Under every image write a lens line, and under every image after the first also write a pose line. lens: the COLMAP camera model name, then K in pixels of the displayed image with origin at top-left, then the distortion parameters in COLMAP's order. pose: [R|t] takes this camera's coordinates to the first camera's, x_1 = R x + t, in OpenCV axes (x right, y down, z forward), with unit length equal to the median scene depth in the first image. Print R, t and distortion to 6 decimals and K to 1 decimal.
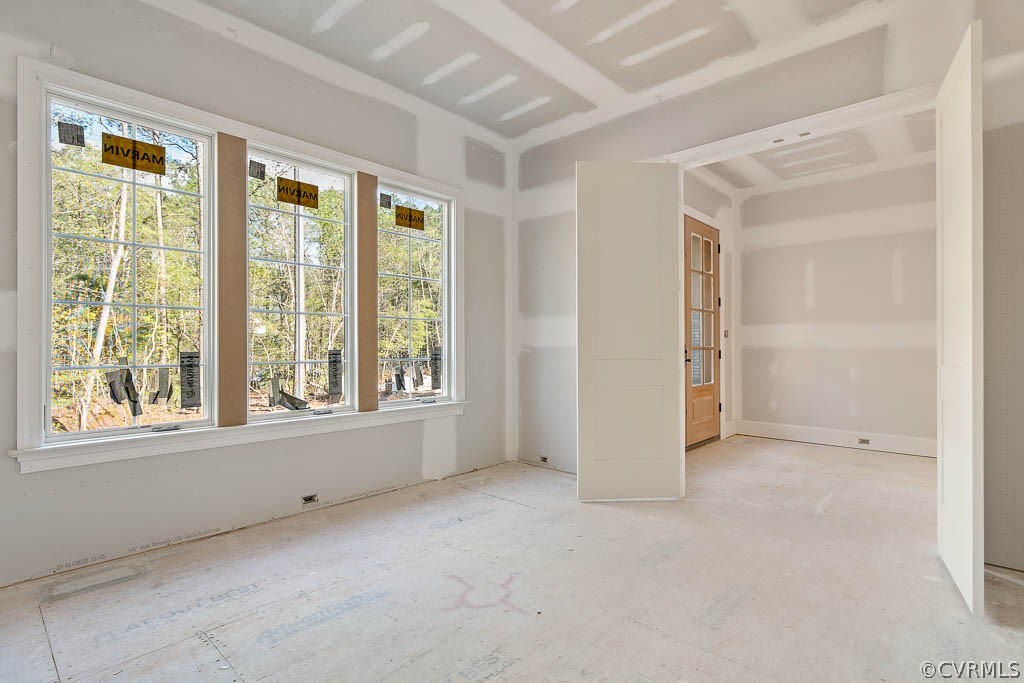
lens RADIAL K [[509.8, 0, 508.7], [0, 509.8, 344.3], [0, 0, 1]] dist [0.000385, -0.000088]
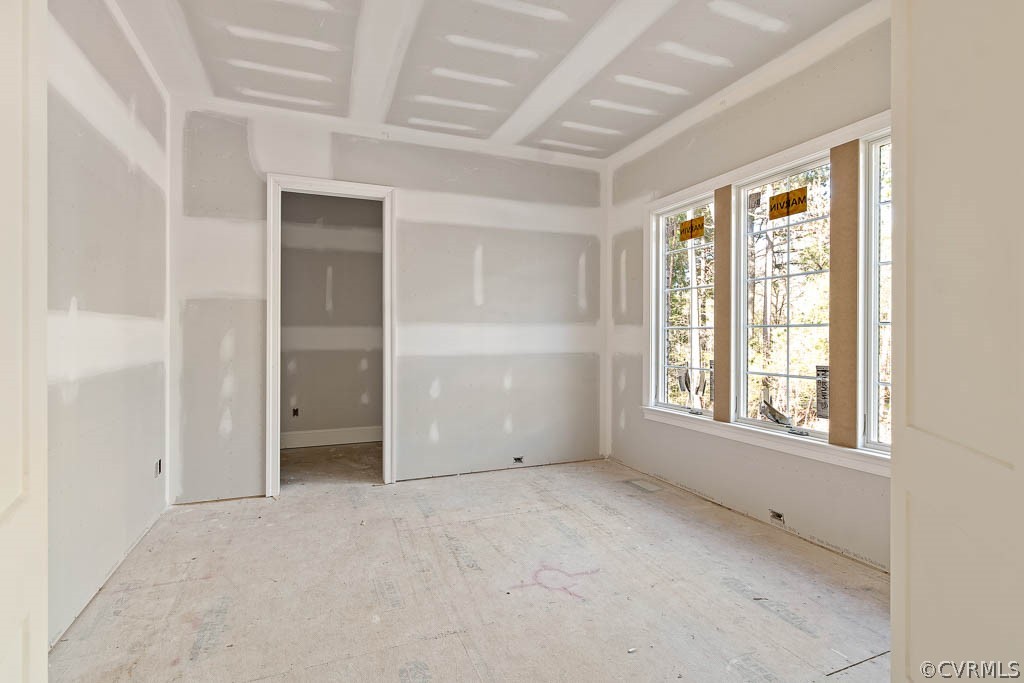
lens RADIAL K [[497.7, 0, 514.7], [0, 497.7, 336.7], [0, 0, 1]] dist [-0.000453, 0.000228]
pose [[-0.421030, -0.001206, -0.907046, 0.831811], [0.002215, 0.999995, -0.002358, -0.047986], [0.907044, -0.003002, -0.421025, 1.136604]]
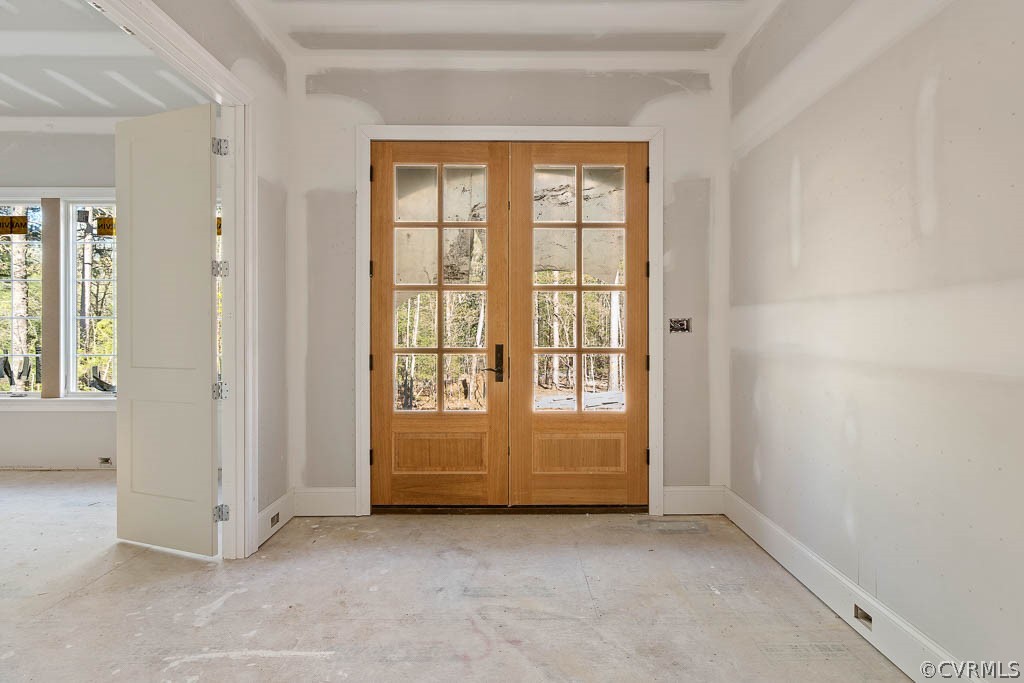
lens RADIAL K [[497.7, 0, 514.7], [0, 497.7, 336.7], [0, 0, 1]] dist [-0.000453, 0.000228]
pose [[0.679968, 0.006667, -0.733212, 1.508512], [0.000189, 0.999957, 0.009269, -0.030580], [0.733242, -0.006441, 0.679937, 1.086559]]
